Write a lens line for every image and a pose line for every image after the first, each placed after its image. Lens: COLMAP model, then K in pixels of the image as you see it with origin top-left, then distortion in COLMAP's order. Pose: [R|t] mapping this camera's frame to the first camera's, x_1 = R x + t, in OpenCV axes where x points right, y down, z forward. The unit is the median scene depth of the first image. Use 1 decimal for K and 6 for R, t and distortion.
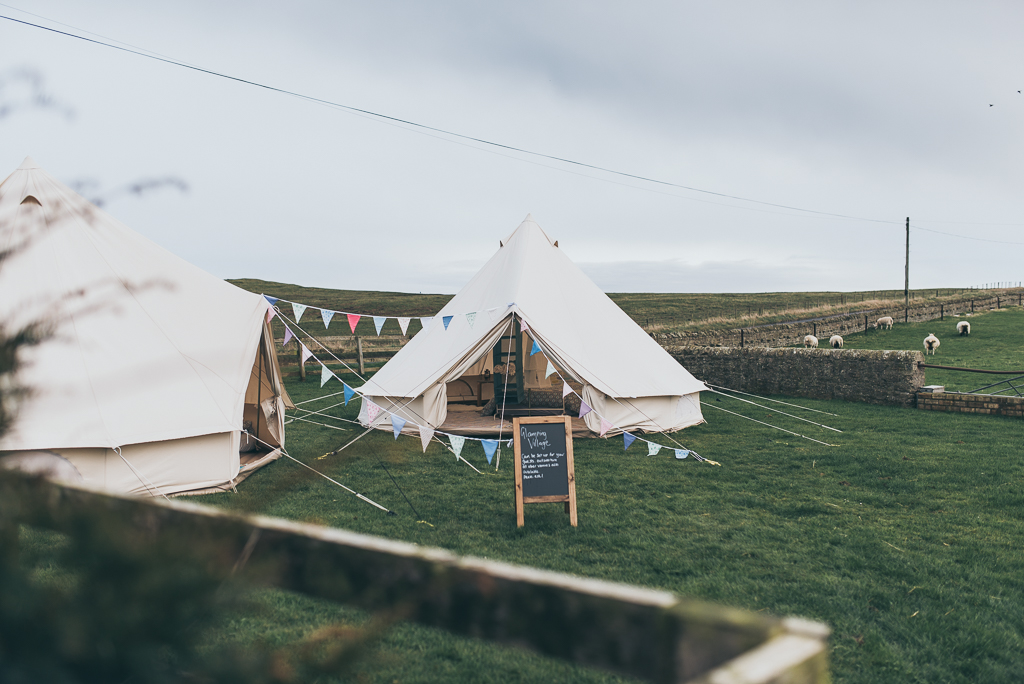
lens RADIAL K [[1003.7, 0, 514.5], [0, 1003.7, 341.0], [0, 0, 1]] dist [0.049259, 0.000000]
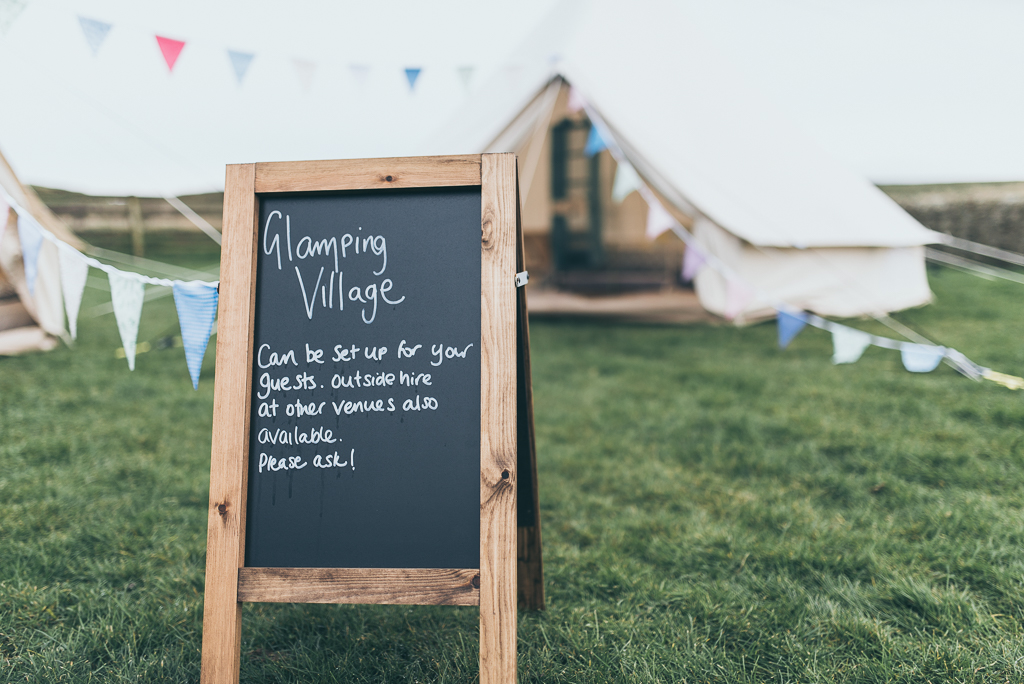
lens RADIAL K [[1003.7, 0, 508.4], [0, 1003.7, 340.7], [0, 0, 1]] dist [0.049259, 0.000000]
pose [[0.988946, 0.019847, -0.146941, 0.084336], [-0.005030, 0.994921, 0.100531, 0.091528], [0.148190, -0.098681, 0.984023, 0.811208]]
